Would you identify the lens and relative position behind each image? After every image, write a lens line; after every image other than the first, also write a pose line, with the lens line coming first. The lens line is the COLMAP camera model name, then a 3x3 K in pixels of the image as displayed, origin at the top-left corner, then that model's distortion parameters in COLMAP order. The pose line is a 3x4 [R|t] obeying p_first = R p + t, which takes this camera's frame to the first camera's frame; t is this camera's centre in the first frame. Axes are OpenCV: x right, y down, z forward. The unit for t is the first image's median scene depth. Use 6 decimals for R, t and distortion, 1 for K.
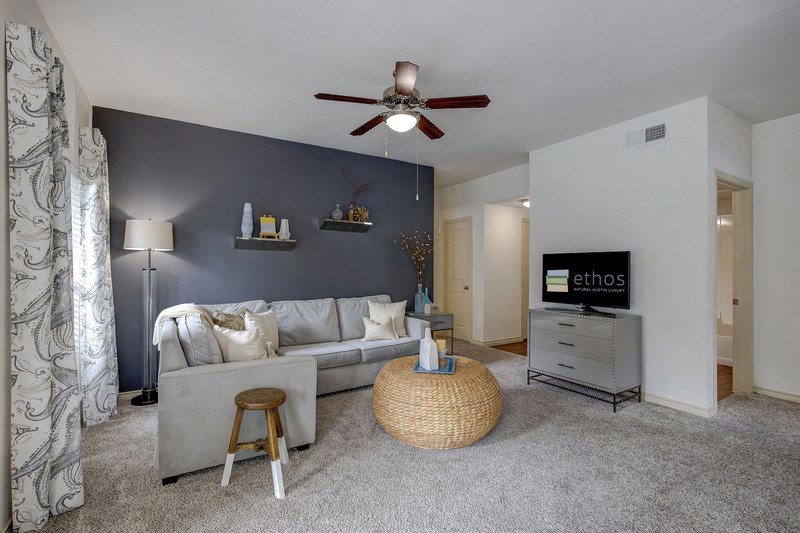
lens RADIAL K [[374.5, 0, 397.6], [0, 374.5, 270.1], [0, 0, 1]] dist [0.001529, -0.002542]
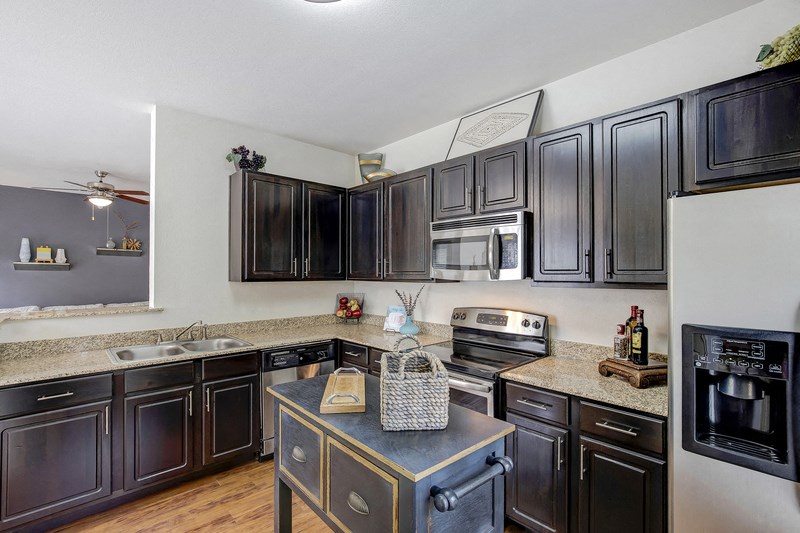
lens RADIAL K [[374.5, 0, 414.2], [0, 374.5, 273.9], [0, 0, 1]] dist [0.001529, -0.002542]
pose [[0.969589, 0.009739, 0.244545, 0.716136], [-0.010942, 0.999934, 0.003560, -0.066919], [-0.244494, -0.006127, 0.969631, -0.772058]]
